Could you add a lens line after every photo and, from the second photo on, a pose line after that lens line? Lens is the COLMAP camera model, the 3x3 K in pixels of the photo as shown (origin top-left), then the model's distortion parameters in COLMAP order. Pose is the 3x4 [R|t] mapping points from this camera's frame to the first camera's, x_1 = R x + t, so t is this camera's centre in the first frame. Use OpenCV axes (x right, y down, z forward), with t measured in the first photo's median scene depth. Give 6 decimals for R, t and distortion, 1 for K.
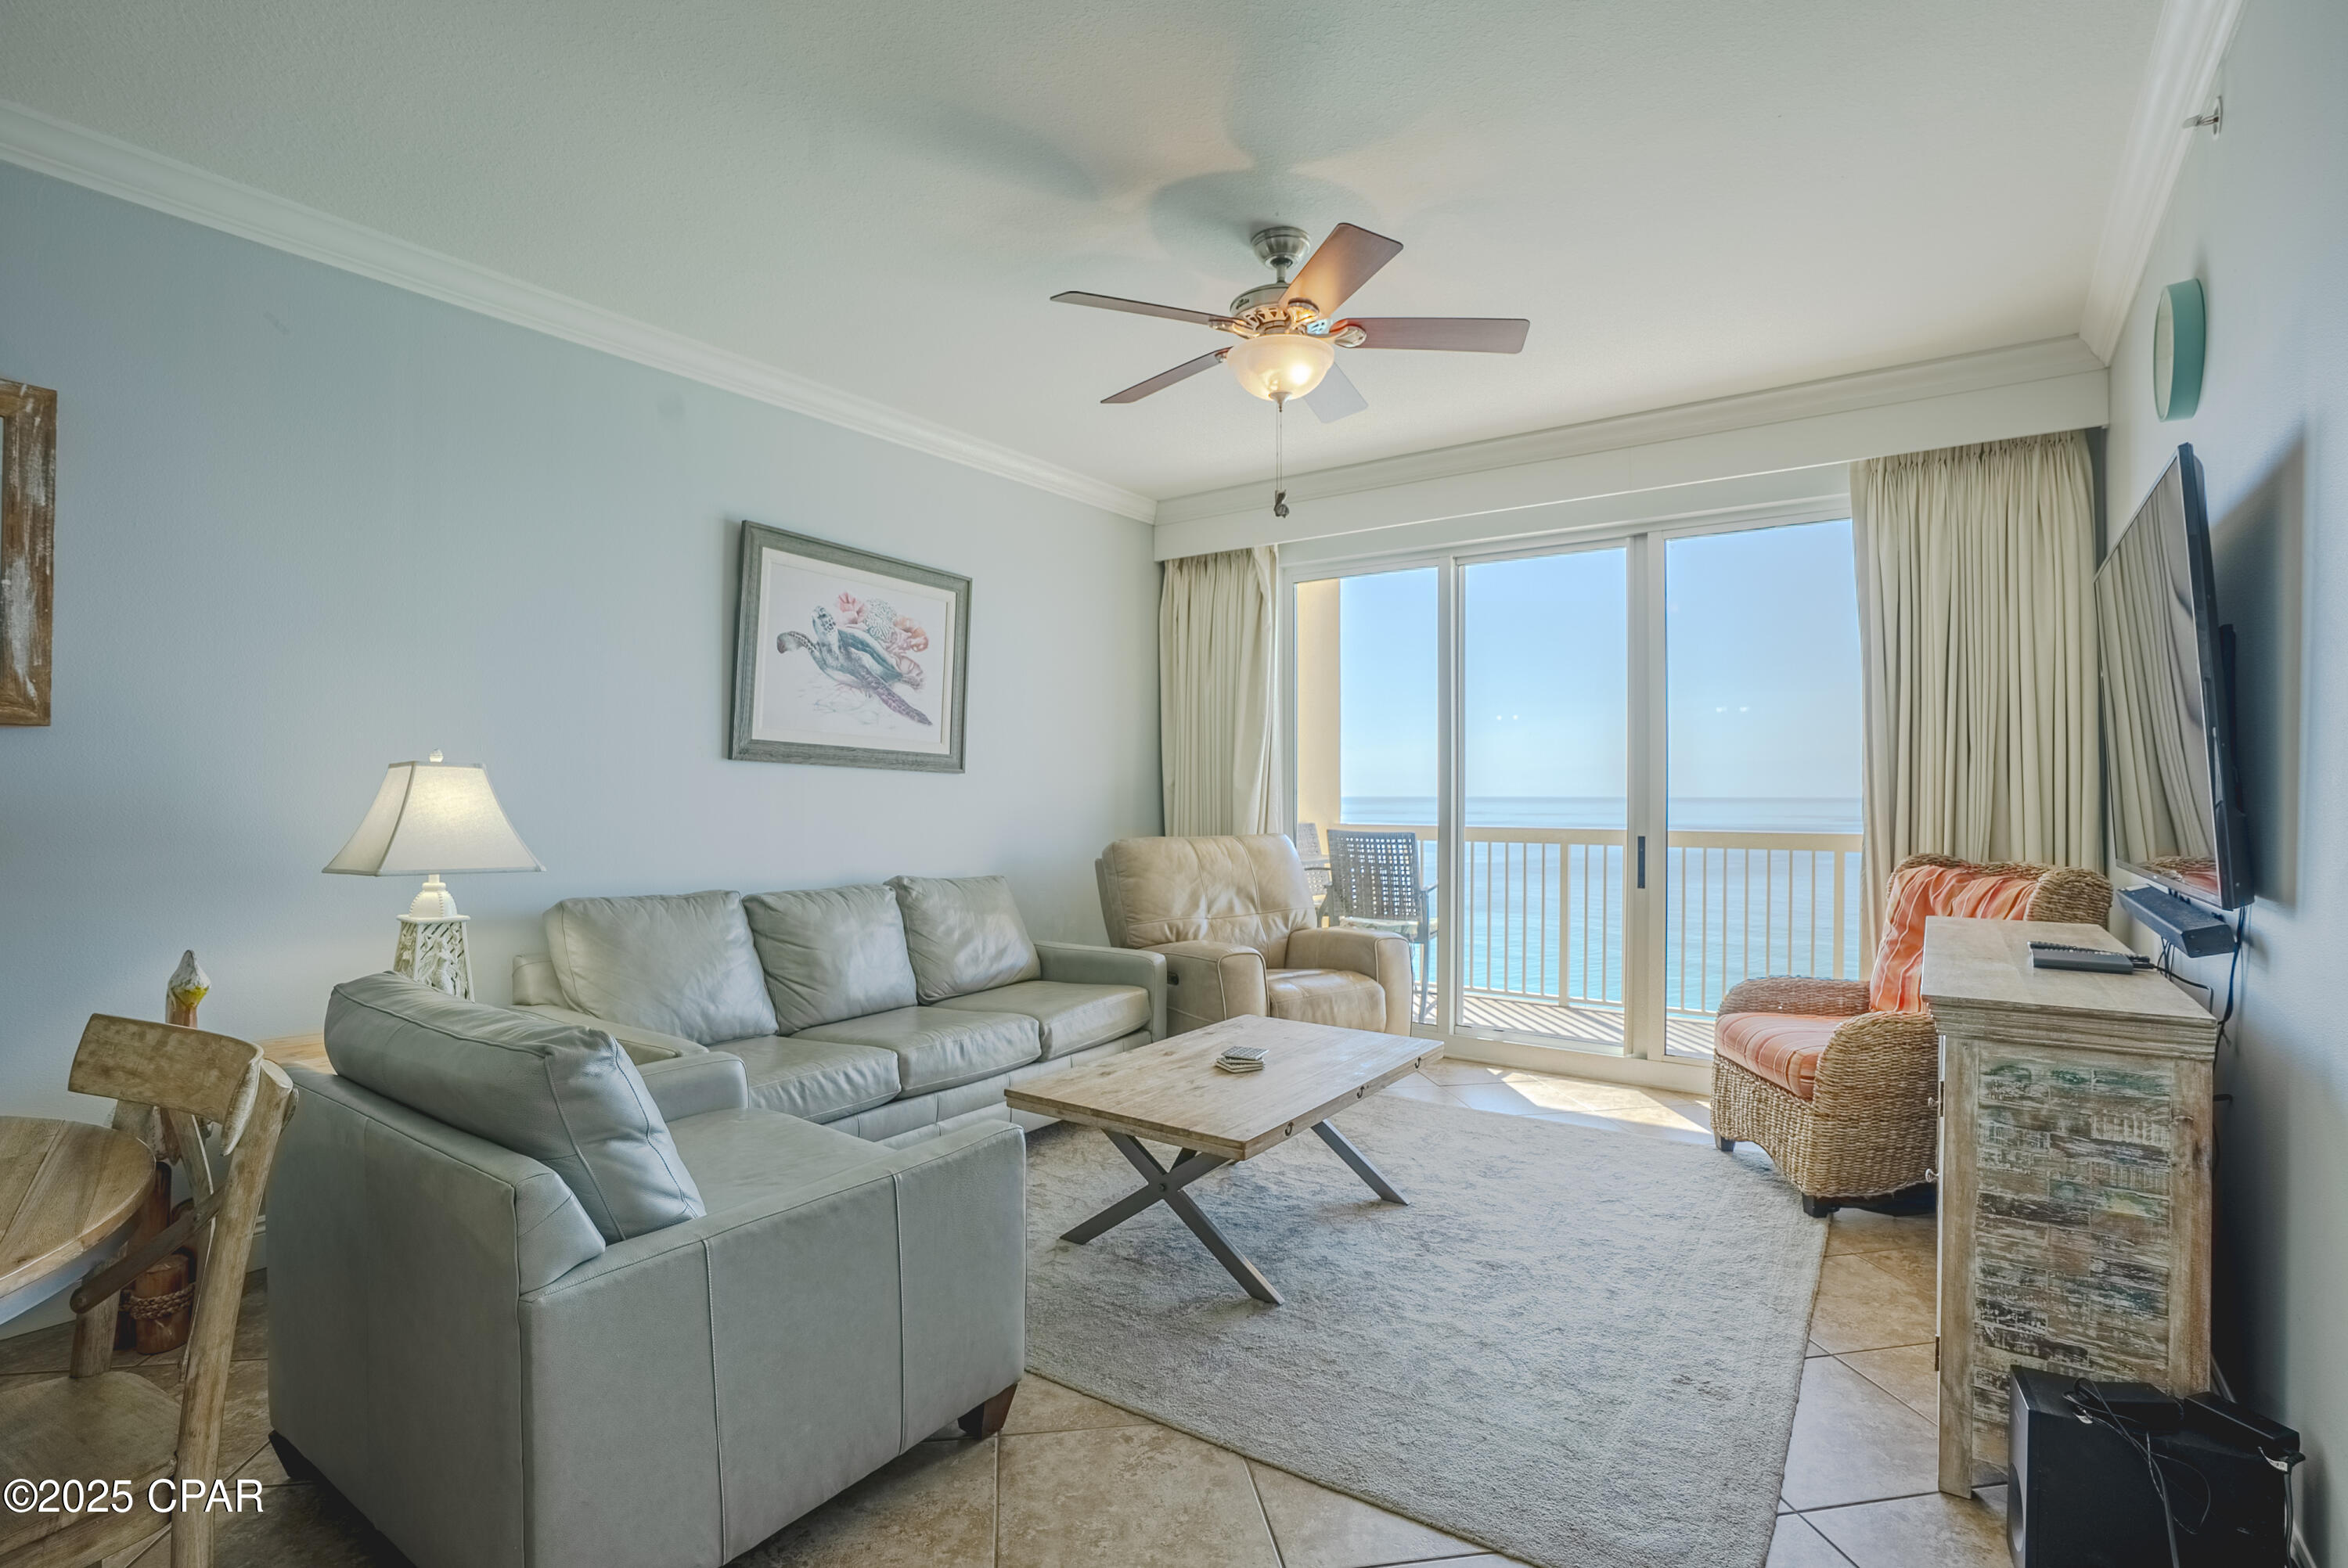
lens RADIAL K [[1099.3, 0, 1181.6], [0, 1099.3, 783.6], [0, 0, 1]] dist [-0.060435, 0.022614]
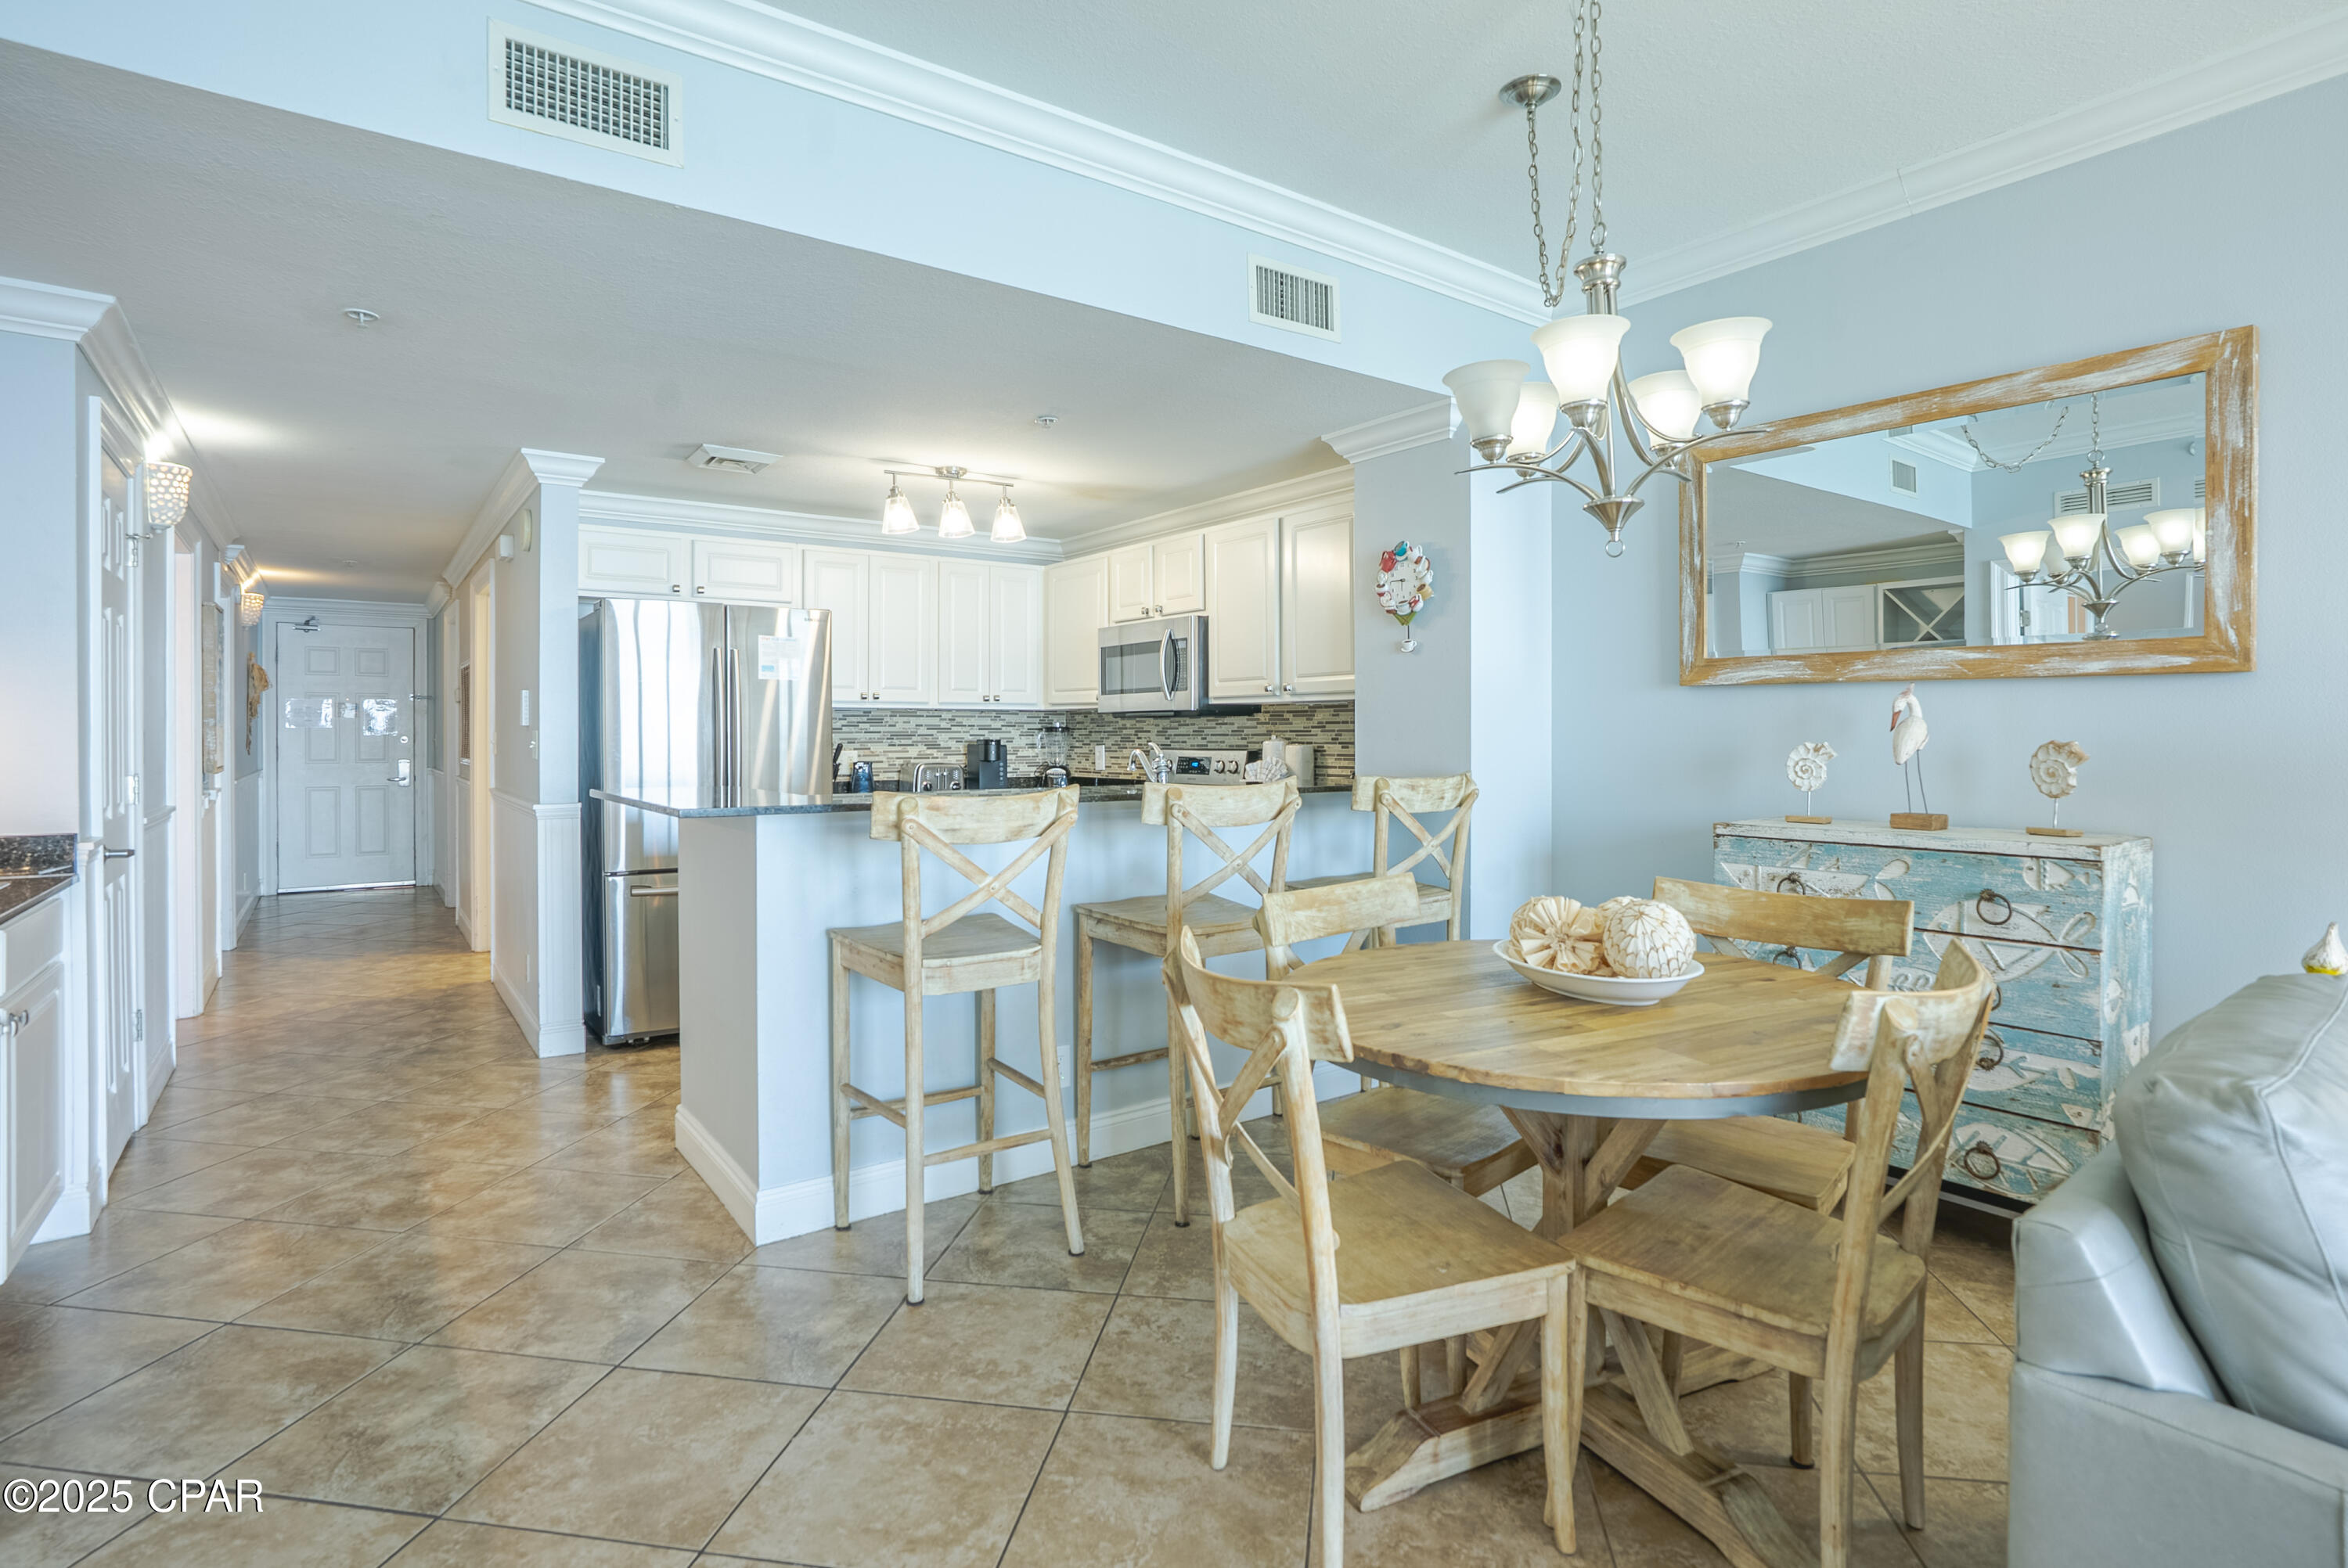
lens RADIAL K [[1179.0, 0, 1179.4], [0, 1179.0, 743.8], [0, 0, 1]] dist [-0.049468, 0.022514]
pose [[-0.311234, 0.002736, -0.950329, 0.141303], [0.003095, 0.999993, 0.001866, 0.004150], [0.950328, -0.002361, -0.311240, 0.230099]]
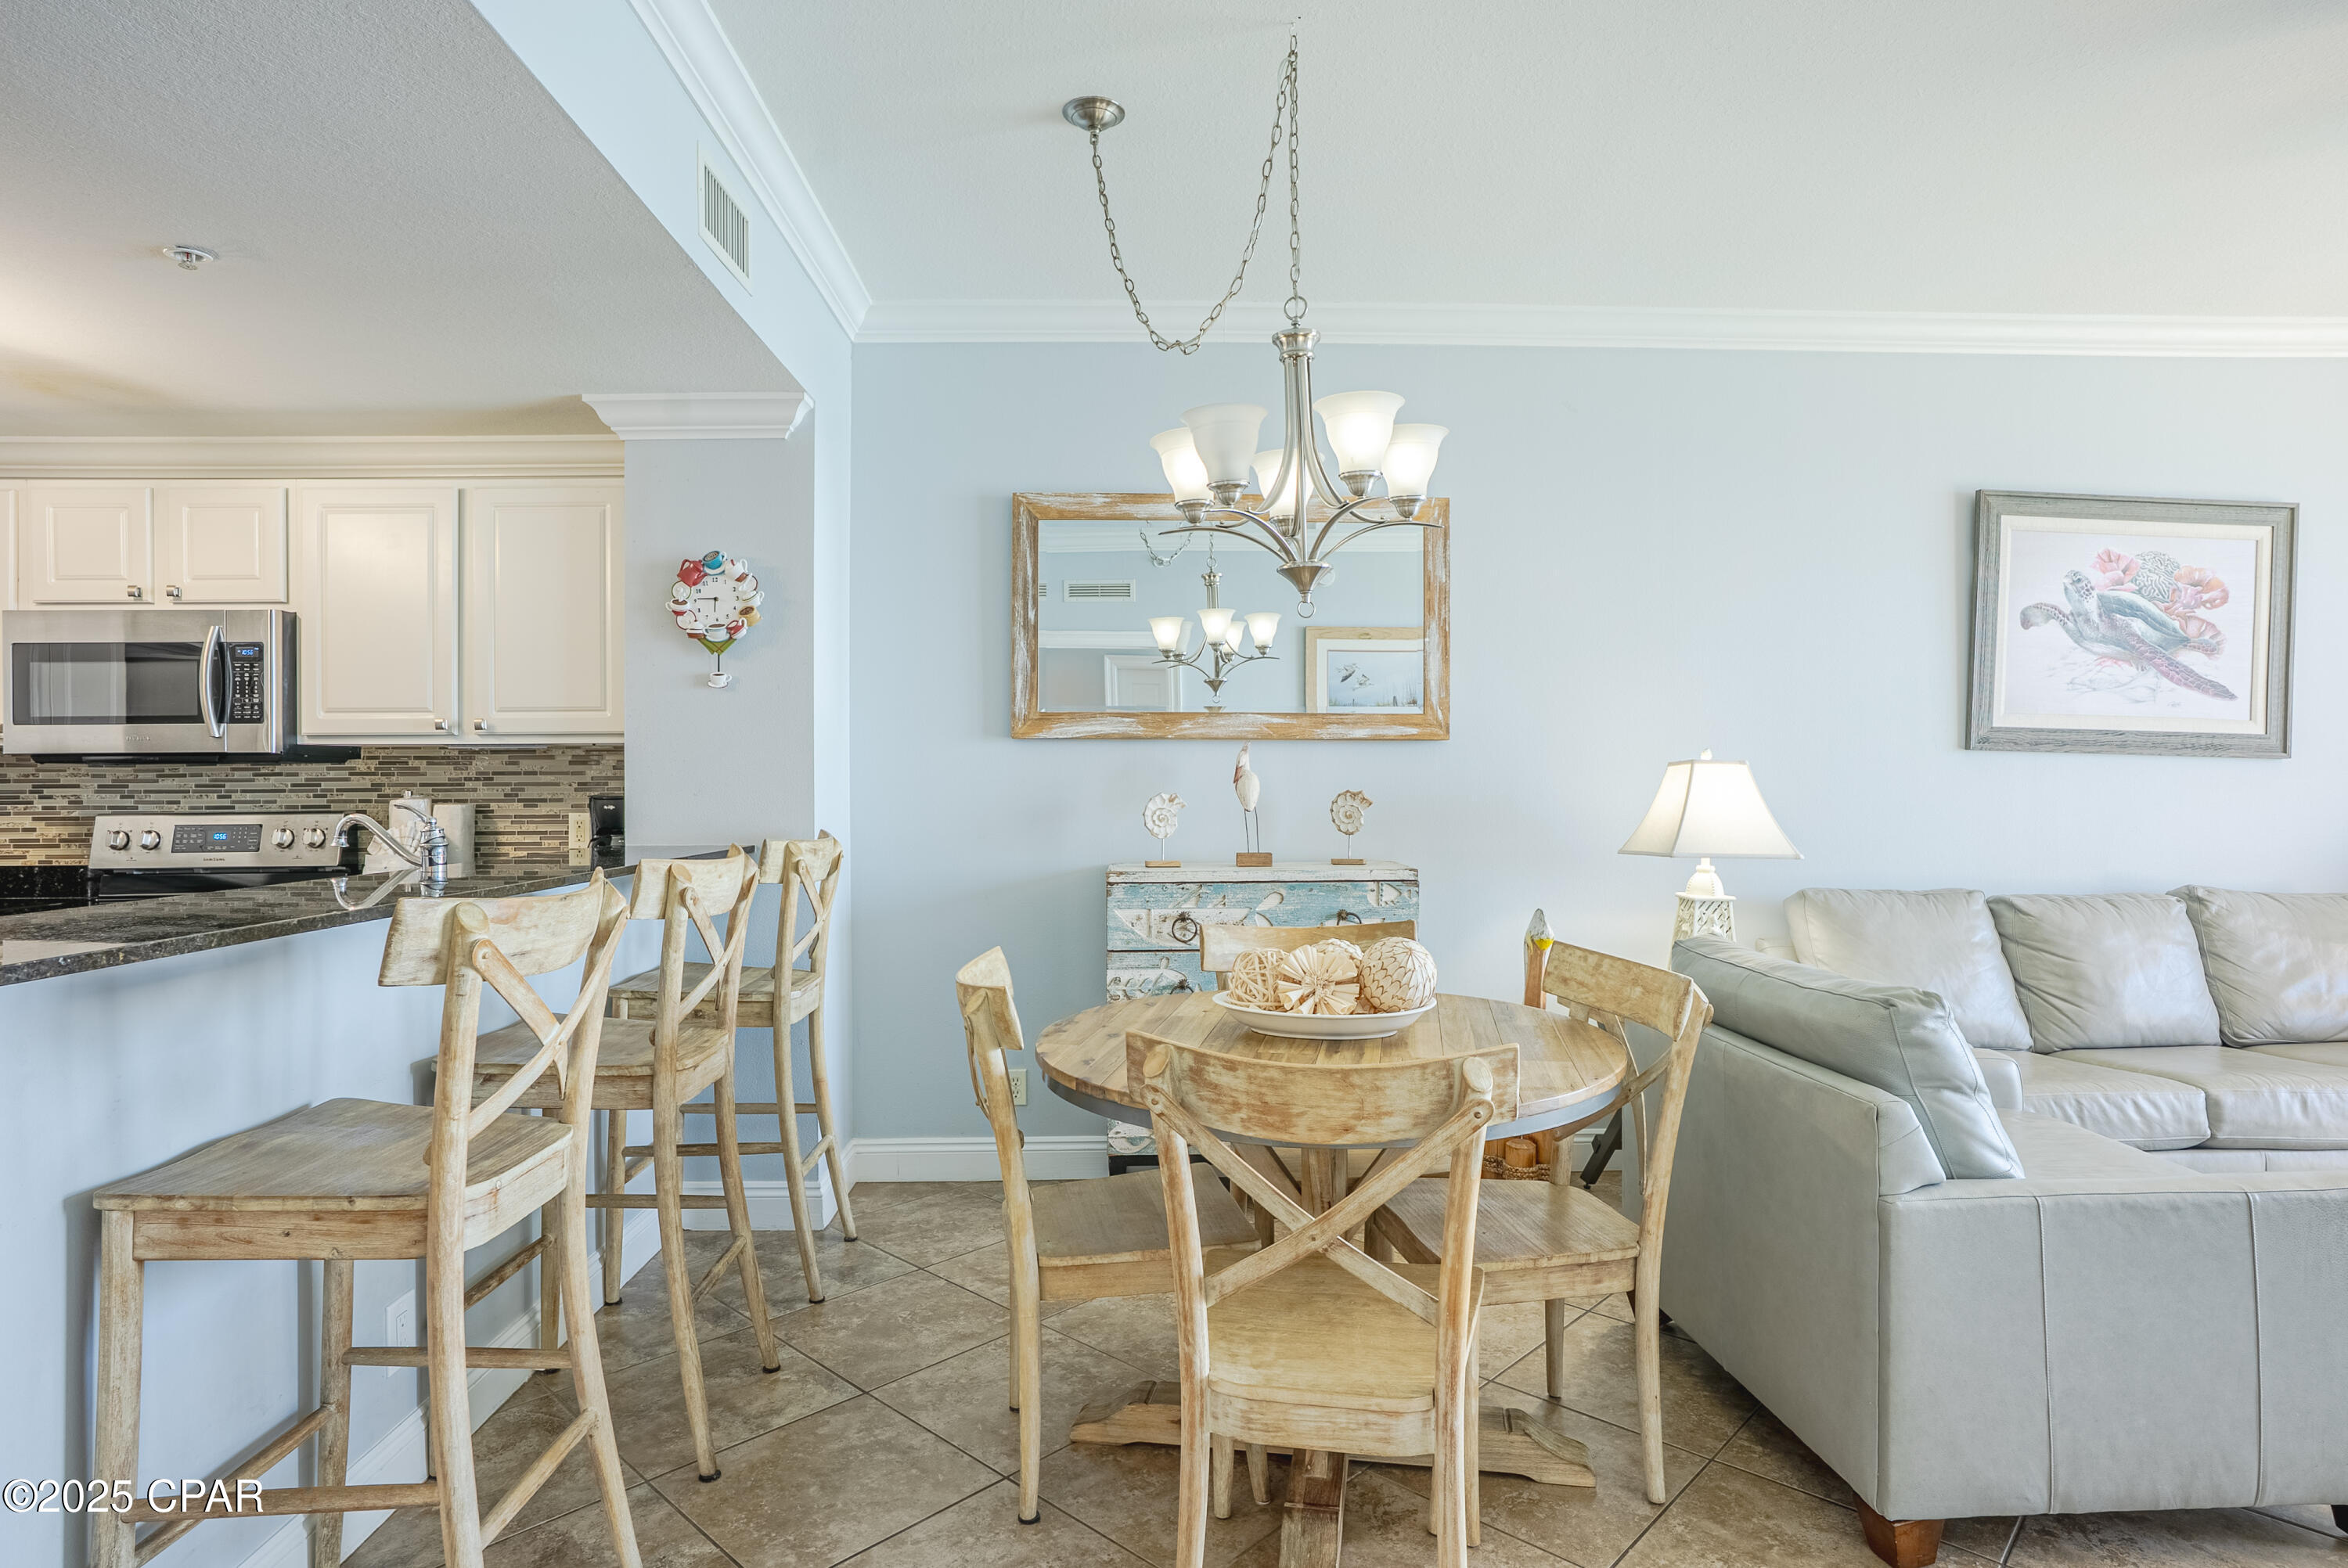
lens RADIAL K [[1235.1, 0, 1178.3], [0, 1235.1, 786.0], [0, 0, 1]] dist [-0.045101, 0.020494]
pose [[0.608820, -0.007050, -0.793277, -0.001191], [0.011592, 0.999933, 0.000010, 0.000872], [0.793224, -0.009202, 0.608860, -0.159796]]
